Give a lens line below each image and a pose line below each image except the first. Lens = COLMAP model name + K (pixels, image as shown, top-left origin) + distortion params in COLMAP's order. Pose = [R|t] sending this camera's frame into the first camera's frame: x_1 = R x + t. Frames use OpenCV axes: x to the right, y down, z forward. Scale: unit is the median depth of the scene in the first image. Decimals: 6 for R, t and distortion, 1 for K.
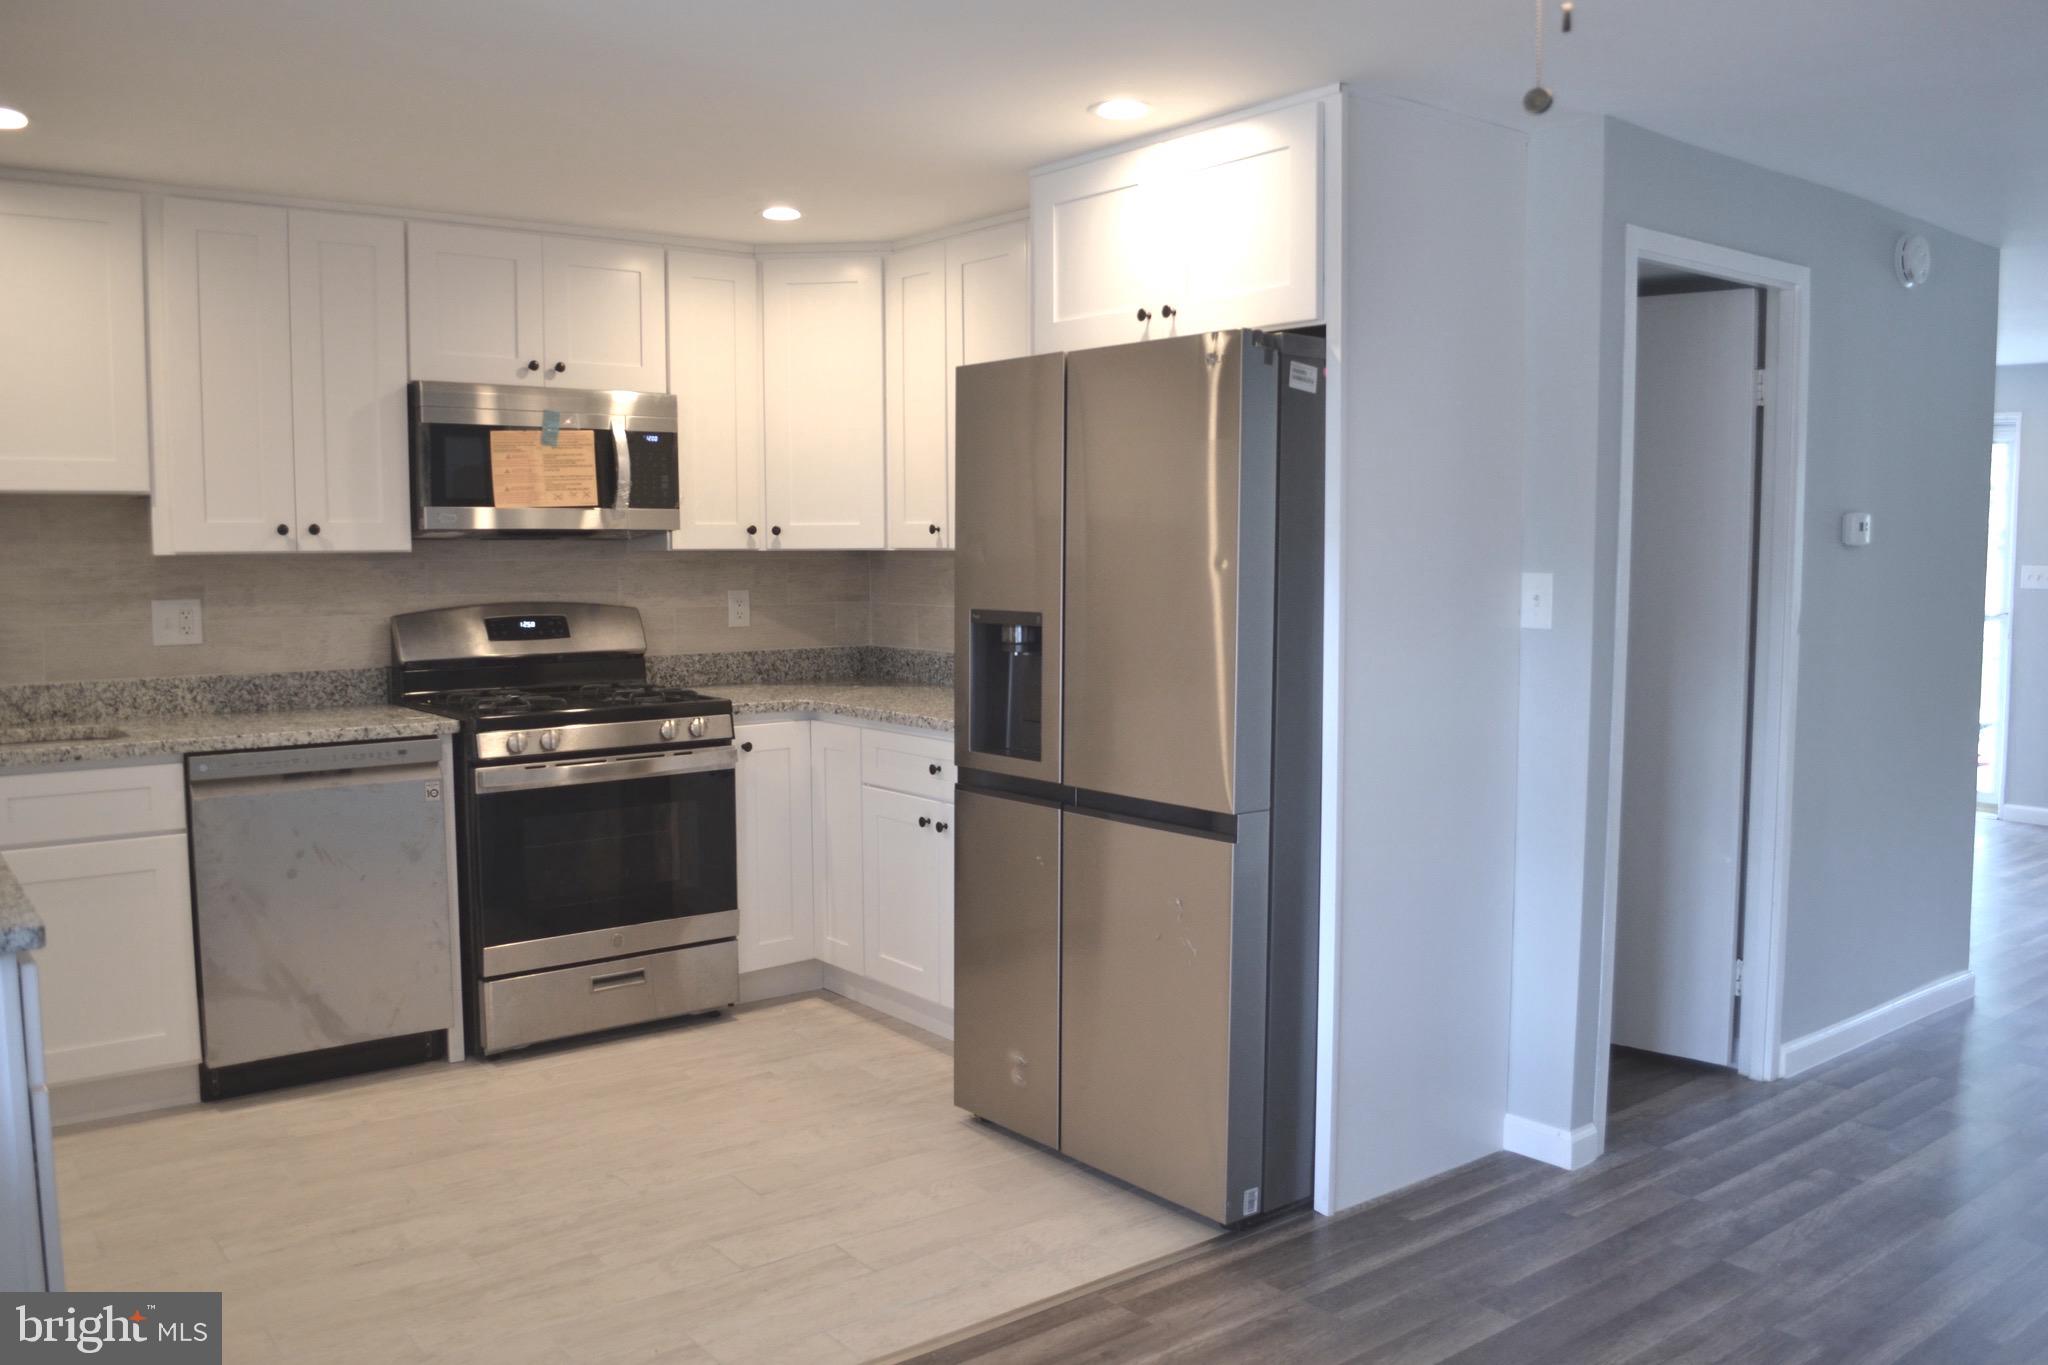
lens RADIAL K [[1639.9, 0, 1043.7], [0, 1639.9, 691.8], [0, 0, 1]] dist [-0.084674, 0.008279]
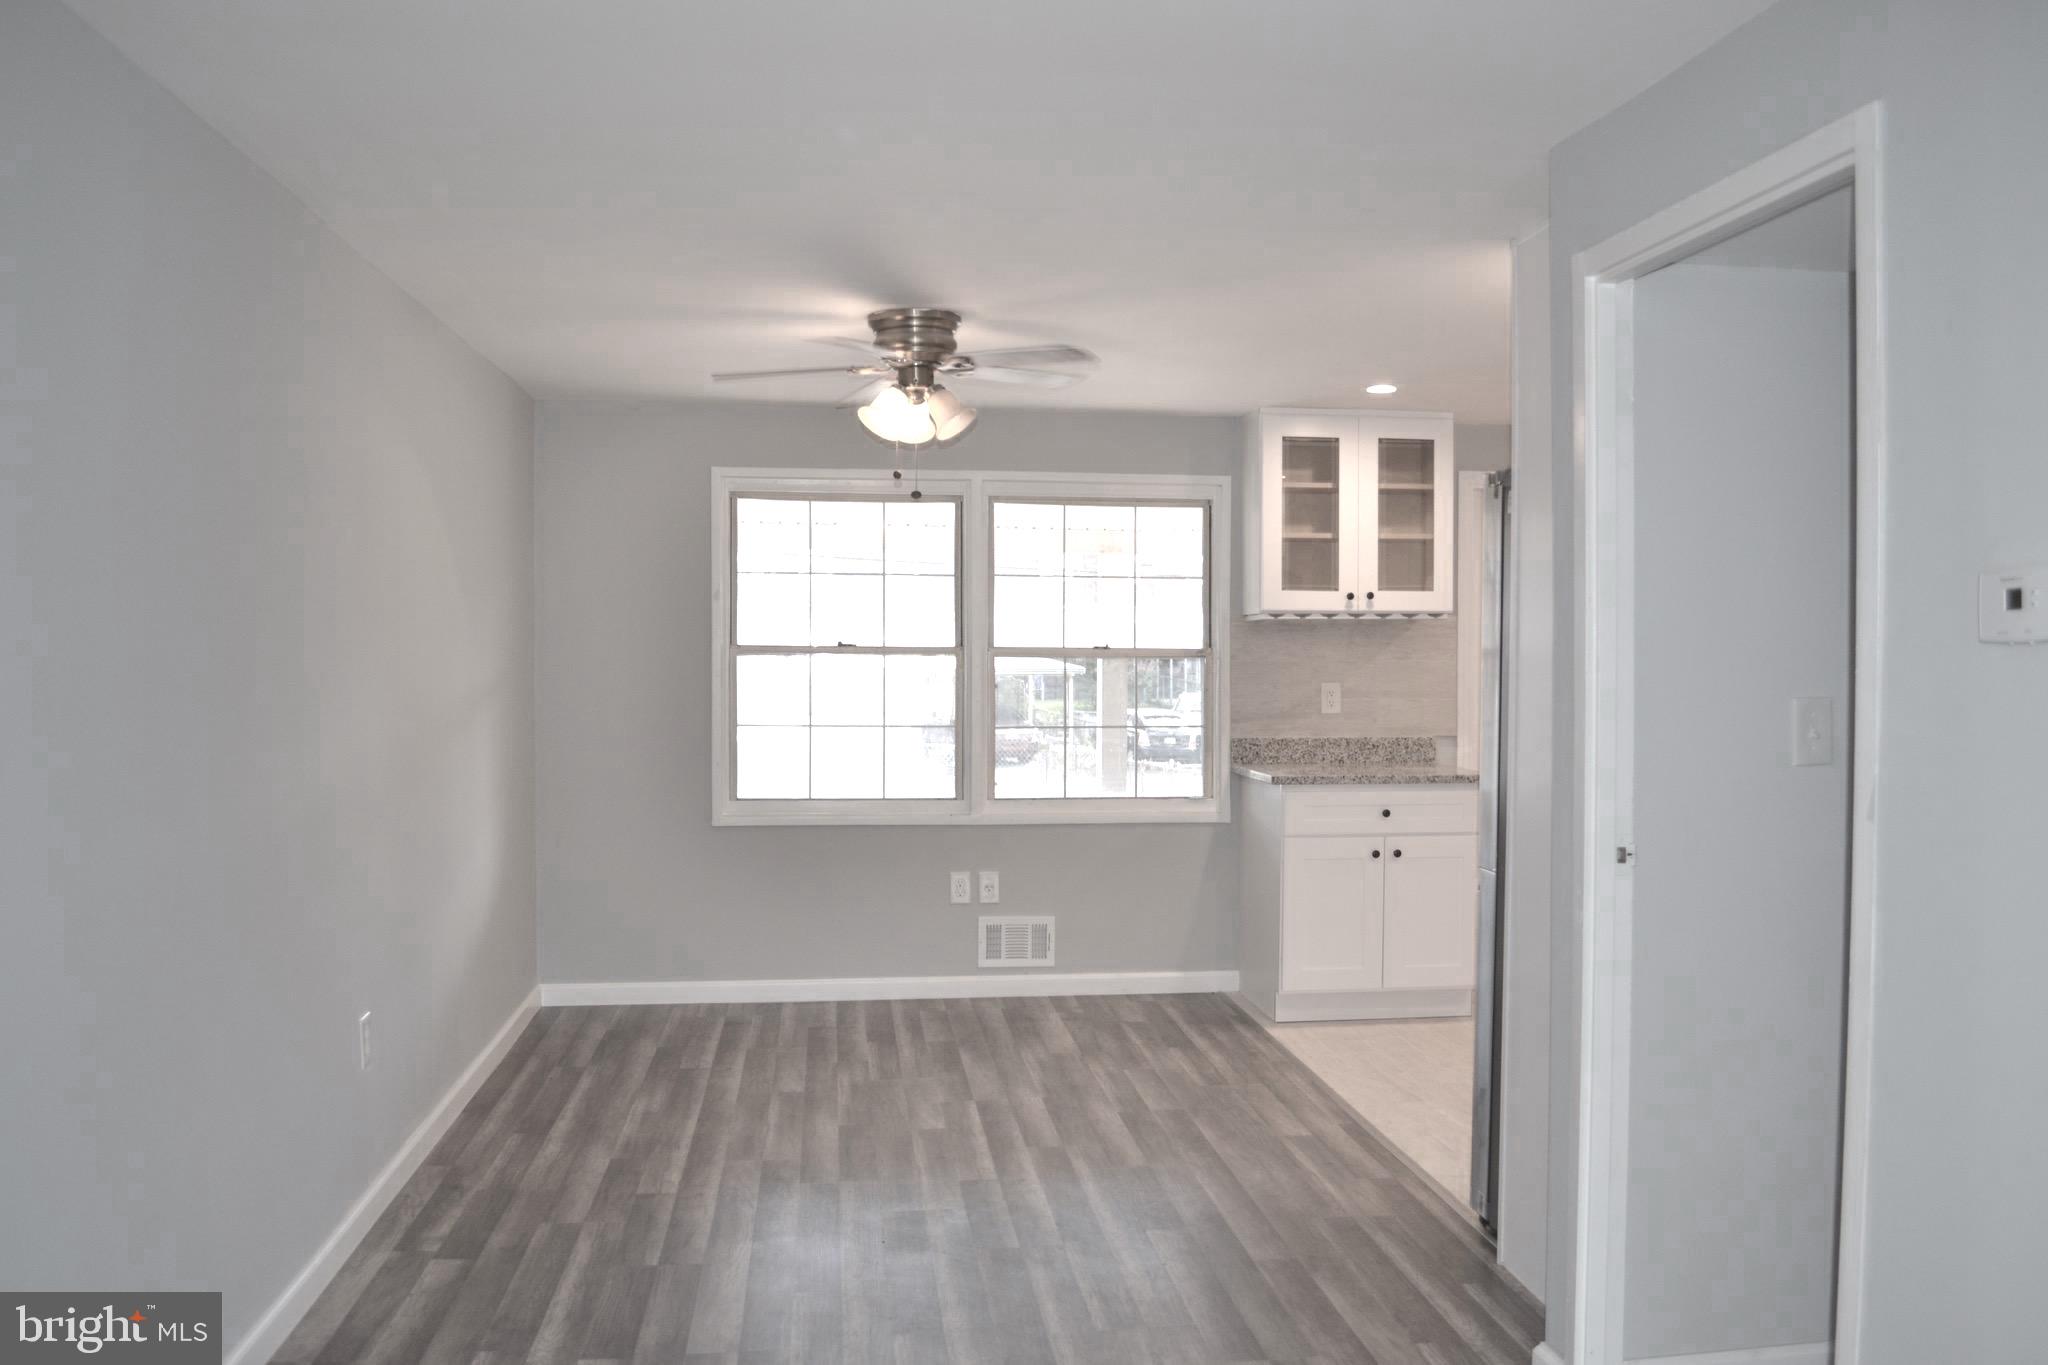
lens RADIAL K [[1639.9, 0, 1043.7], [0, 1639.9, 691.8], [0, 0, 1]] dist [-0.084674, 0.008279]
pose [[-0.512202, 0.022127, -0.858580, 0.980729], [-0.080809, 0.993992, 0.073826, -0.088233], [0.855055, 0.107195, -0.507337, 0.976755]]
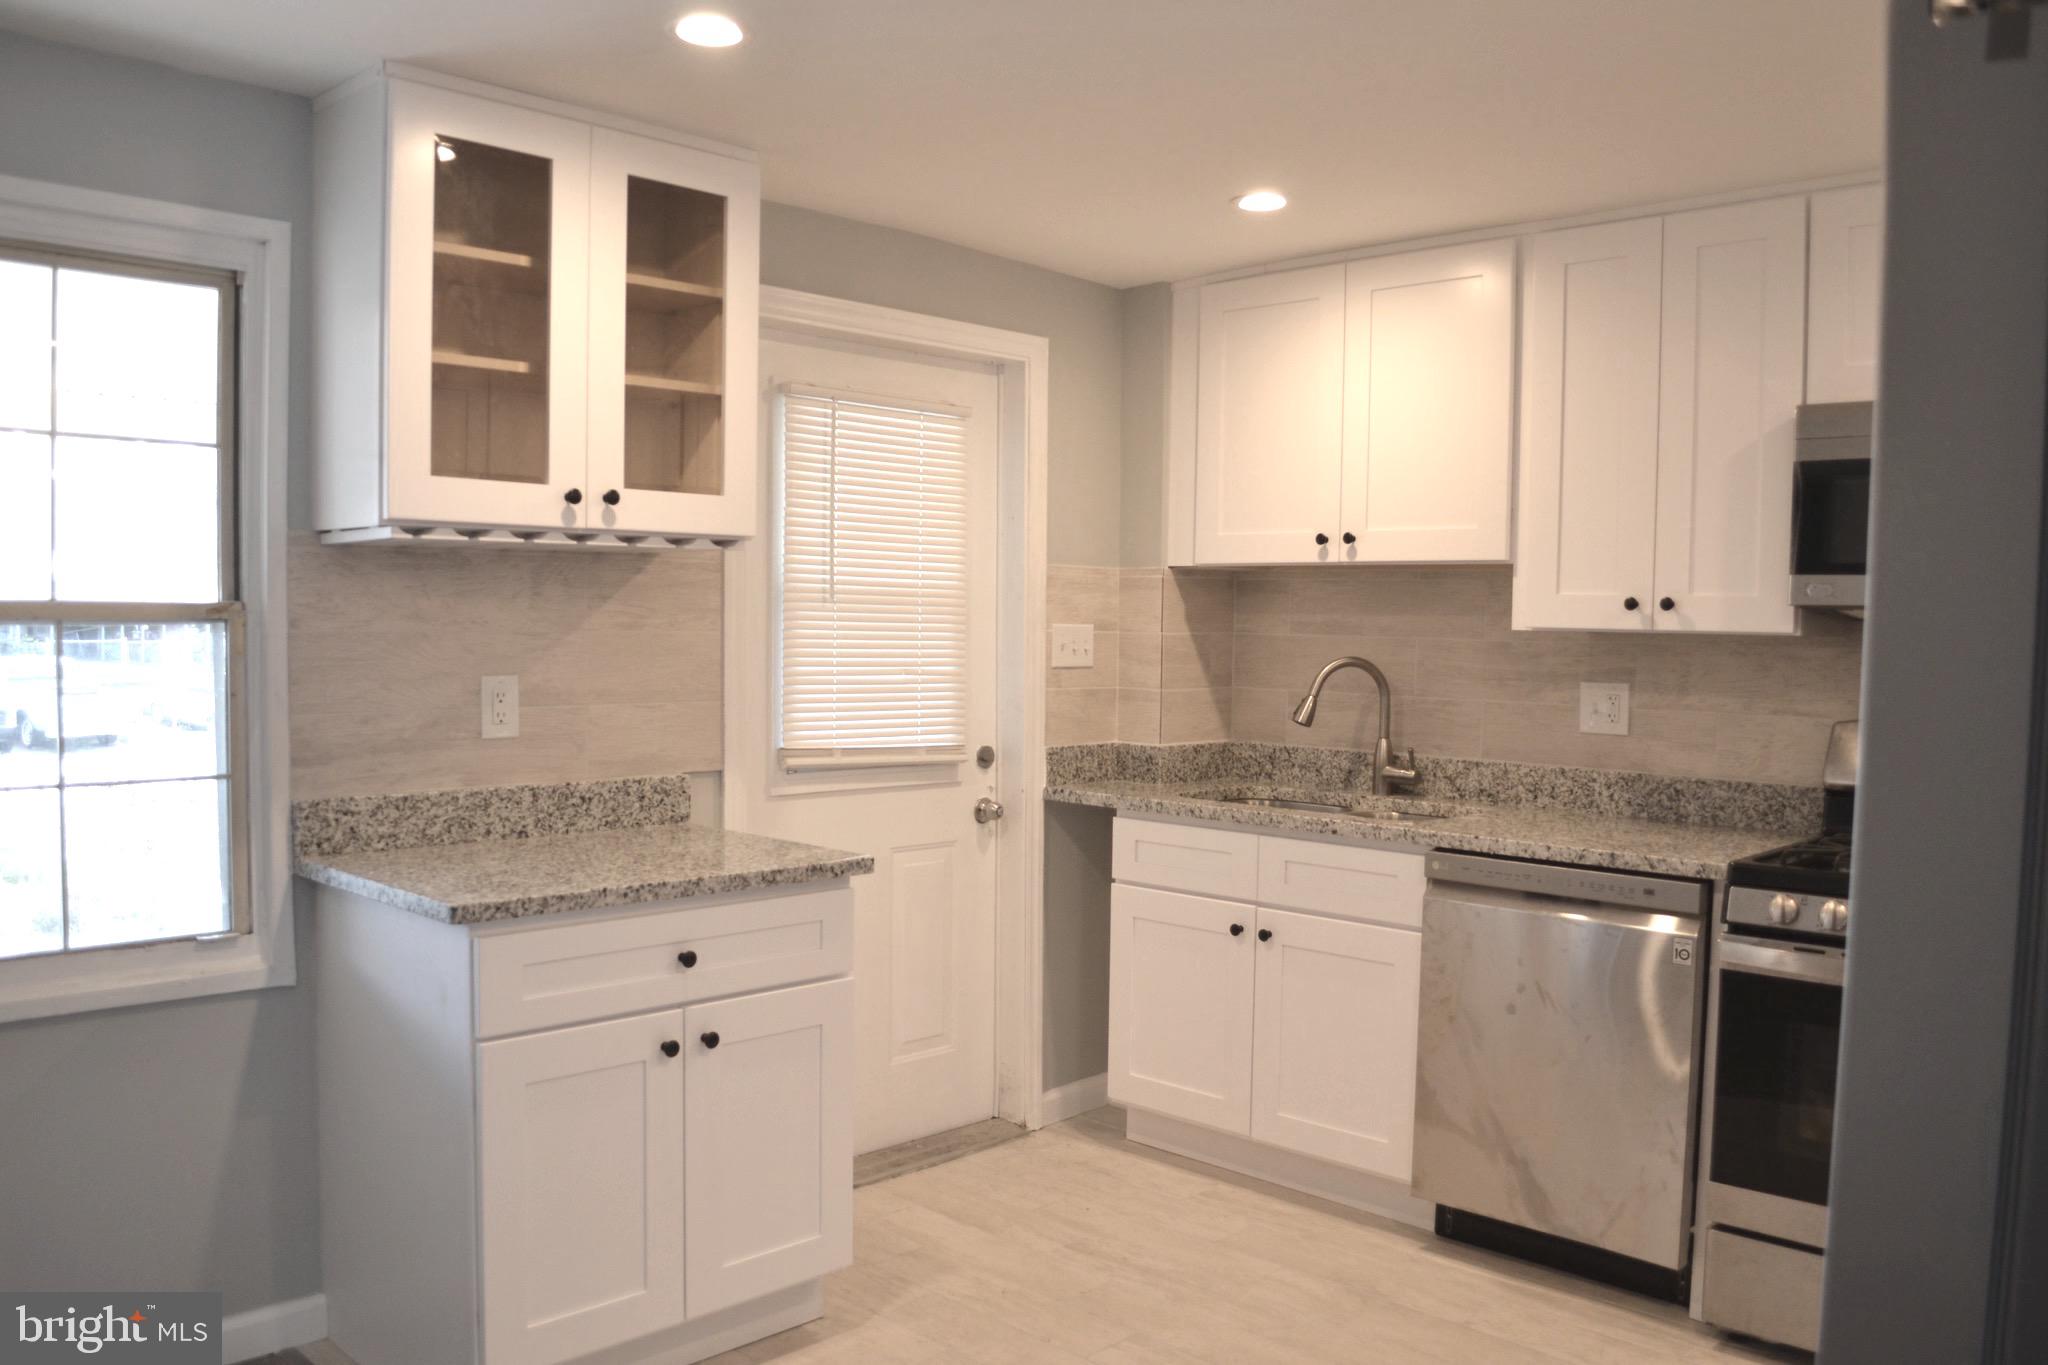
lens RADIAL K [[1639.9, 0, 1043.7], [0, 1639.9, 691.8], [0, 0, 1]] dist [-0.084674, 0.008279]
pose [[0.139060, 0.048839, -0.989079, 0.305605], [-0.106978, 0.993679, 0.034026, -0.050361], [0.984489, 0.101078, 0.143406, 0.571239]]
